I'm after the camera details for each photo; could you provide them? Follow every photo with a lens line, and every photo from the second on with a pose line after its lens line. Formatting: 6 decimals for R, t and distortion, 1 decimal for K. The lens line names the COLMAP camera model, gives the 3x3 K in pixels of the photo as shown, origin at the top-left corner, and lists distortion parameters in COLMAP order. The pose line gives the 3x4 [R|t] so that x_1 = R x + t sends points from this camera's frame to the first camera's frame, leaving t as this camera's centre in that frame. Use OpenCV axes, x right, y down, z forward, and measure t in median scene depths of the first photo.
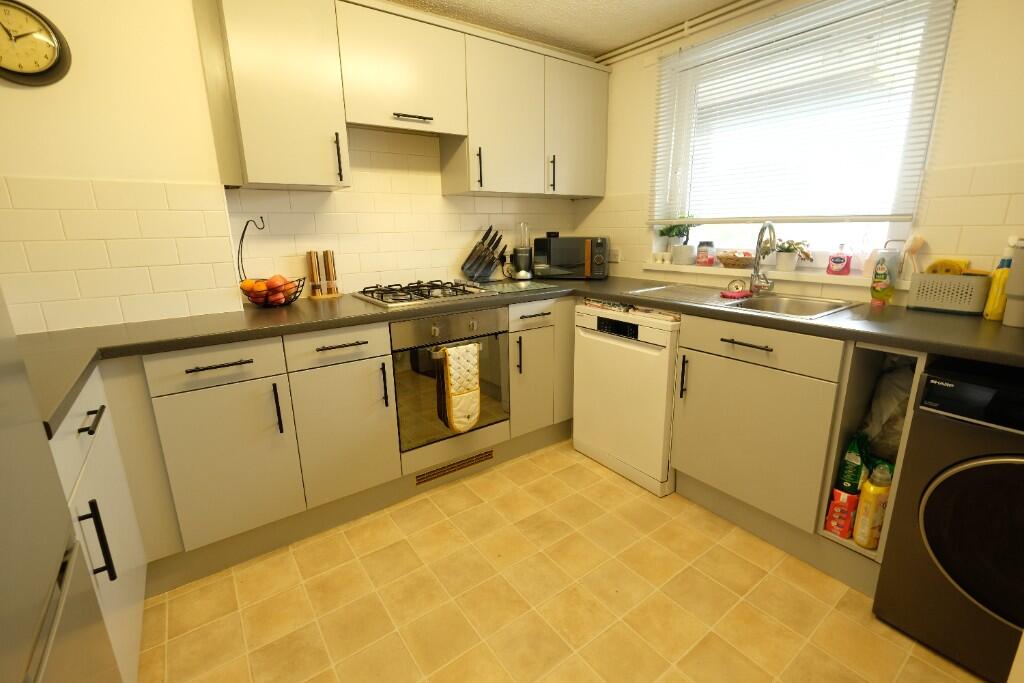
lens RADIAL K [[447.3, 0, 512.1], [0, 447.3, 339.5], [0, 0, 1]] dist [0.000805, -0.000164]
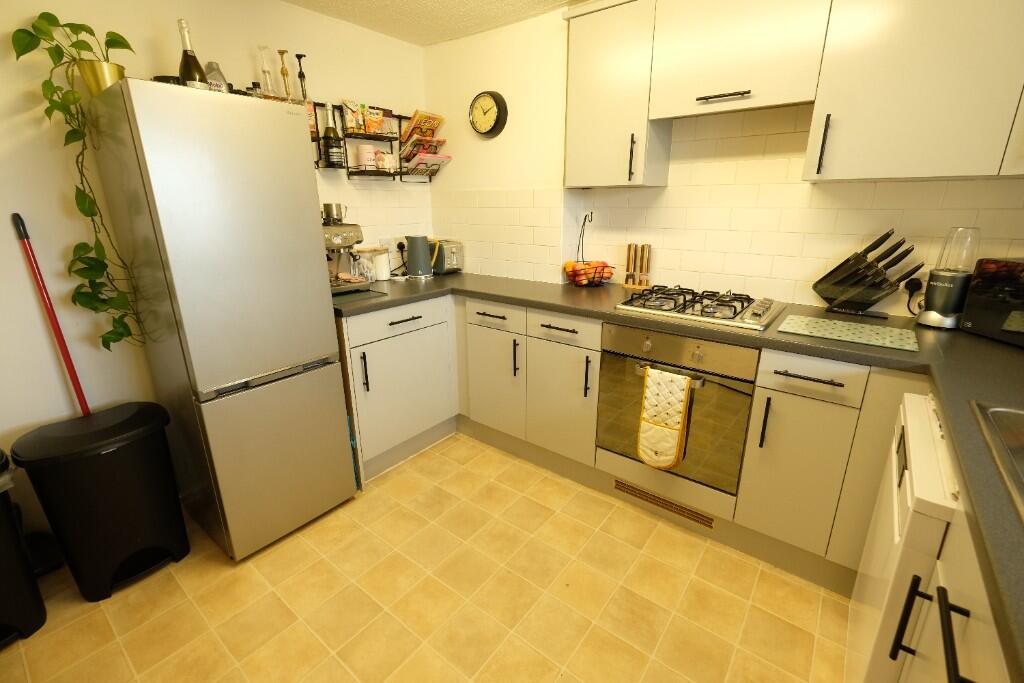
lens RADIAL K [[447.3, 0, 513.3], [0, 447.3, 336.9], [0, 0, 1]] dist [0.000805, -0.000164]
pose [[0.271468, 0.294229, -0.916370, 0.554309], [-0.235968, 0.943412, 0.233008, -0.174784], [0.933072, 0.152979, 0.325535, 0.427459]]
